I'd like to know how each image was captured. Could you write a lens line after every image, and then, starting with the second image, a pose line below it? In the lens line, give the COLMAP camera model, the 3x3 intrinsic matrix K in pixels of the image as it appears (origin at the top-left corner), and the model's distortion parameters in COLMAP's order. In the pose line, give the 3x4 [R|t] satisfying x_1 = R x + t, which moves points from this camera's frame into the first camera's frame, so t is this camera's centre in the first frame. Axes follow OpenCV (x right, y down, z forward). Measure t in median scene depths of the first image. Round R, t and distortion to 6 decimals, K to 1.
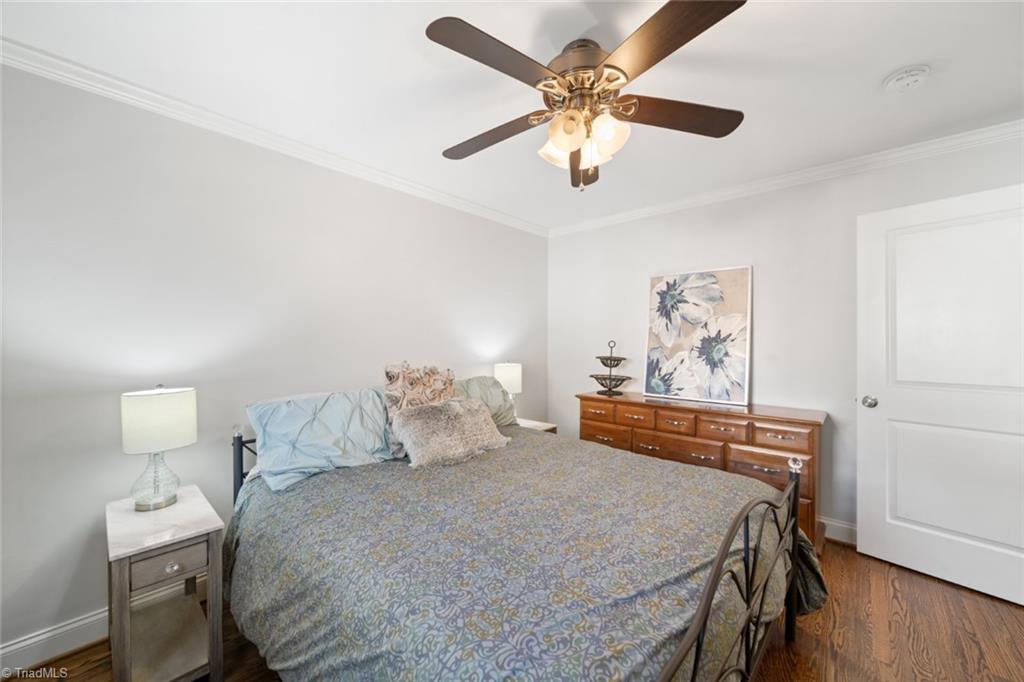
lens RADIAL K [[386.6, 0, 520.6], [0, 386.6, 342.1], [0, 0, 1]] dist [-0.000473, -0.000200]
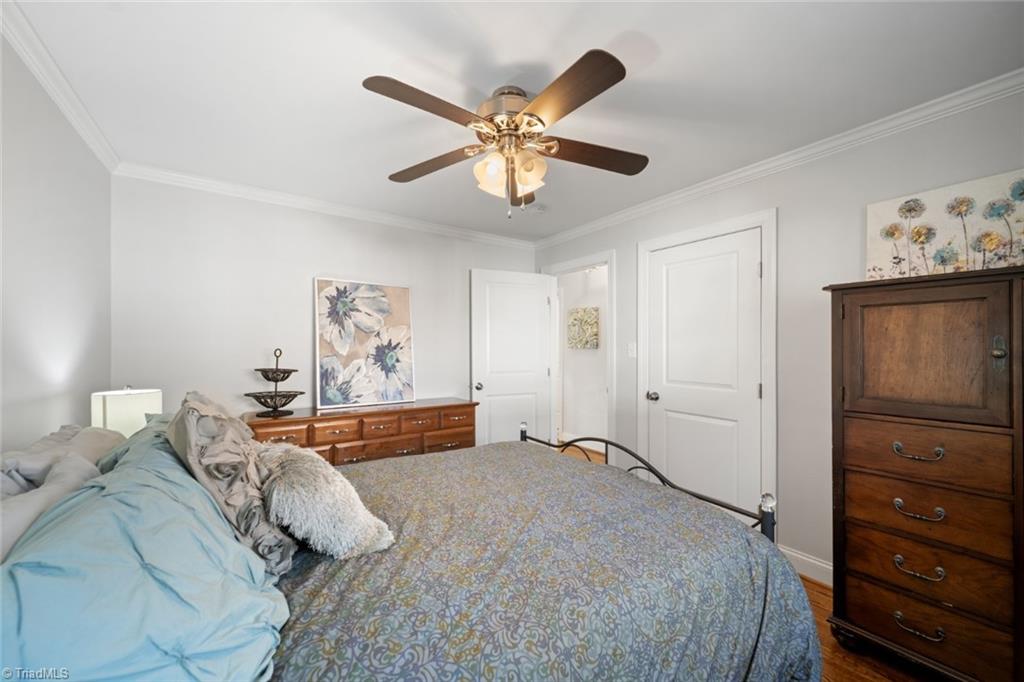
lens RADIAL K [[401.9, 0, 515.5], [0, 401.9, 348.3], [0, 0, 1]] dist [-0.000491, -0.000112]
pose [[0.224288, -0.006704, 0.974500, -0.515134], [-0.001897, 0.999971, 0.007315, -0.012787], [-0.974521, -0.003489, 0.224269, 0.353615]]
